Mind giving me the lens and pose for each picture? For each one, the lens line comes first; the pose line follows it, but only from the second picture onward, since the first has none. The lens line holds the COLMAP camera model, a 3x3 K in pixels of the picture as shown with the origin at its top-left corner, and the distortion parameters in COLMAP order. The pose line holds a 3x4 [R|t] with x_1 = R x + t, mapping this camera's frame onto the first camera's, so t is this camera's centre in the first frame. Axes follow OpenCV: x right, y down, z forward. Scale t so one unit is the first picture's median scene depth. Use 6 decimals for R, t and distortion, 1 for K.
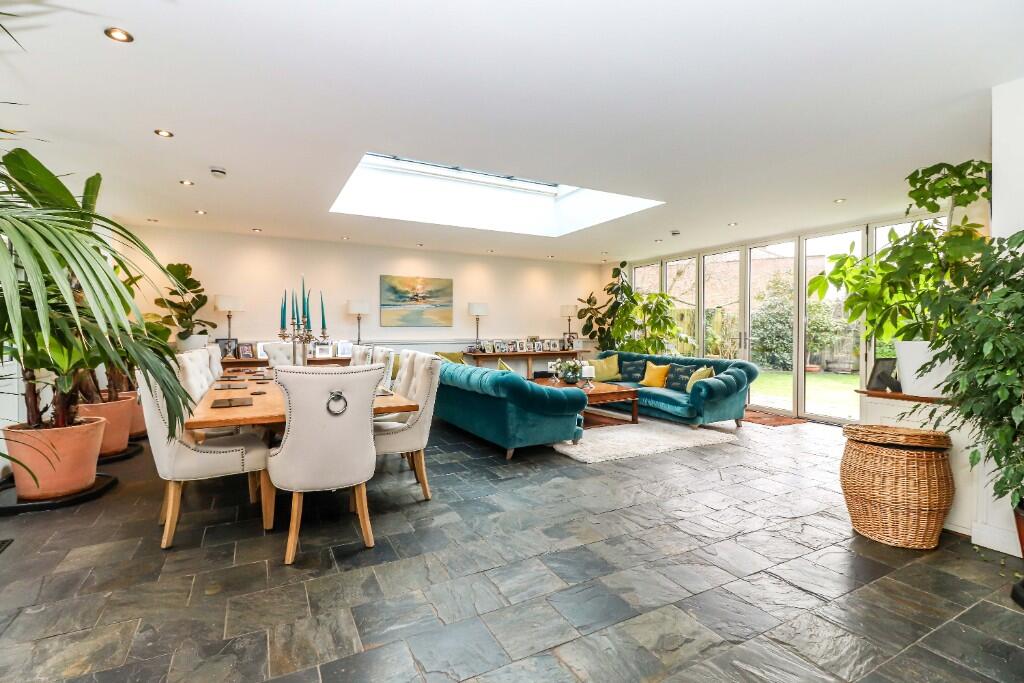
lens RADIAL K [[475.5, 0, 498.8], [0, 475.5, 333.1], [0, 0, 1]] dist [0.015255, -0.010738]
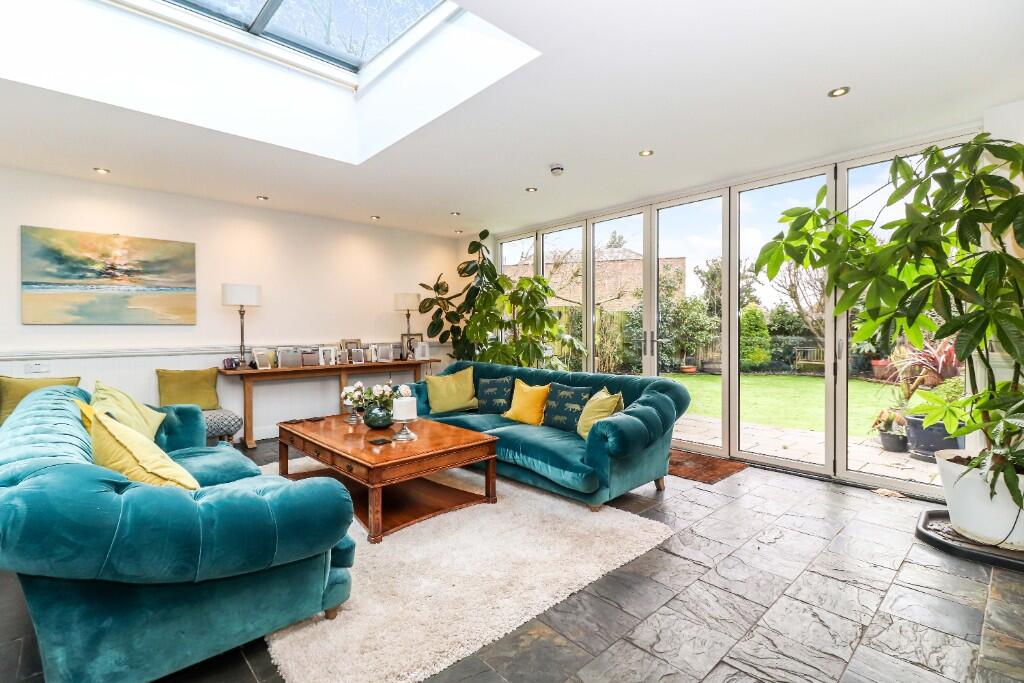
lens RADIAL K [[475.5, 0, 510.3], [0, 475.5, 338.5], [0, 0, 1]] dist [0.015255, -0.010738]
pose [[0.963575, -0.009954, 0.267254, 0.122094], [0.007147, 0.999909, 0.011472, -0.001179], [-0.267344, -0.009144, 0.963558, 0.352644]]
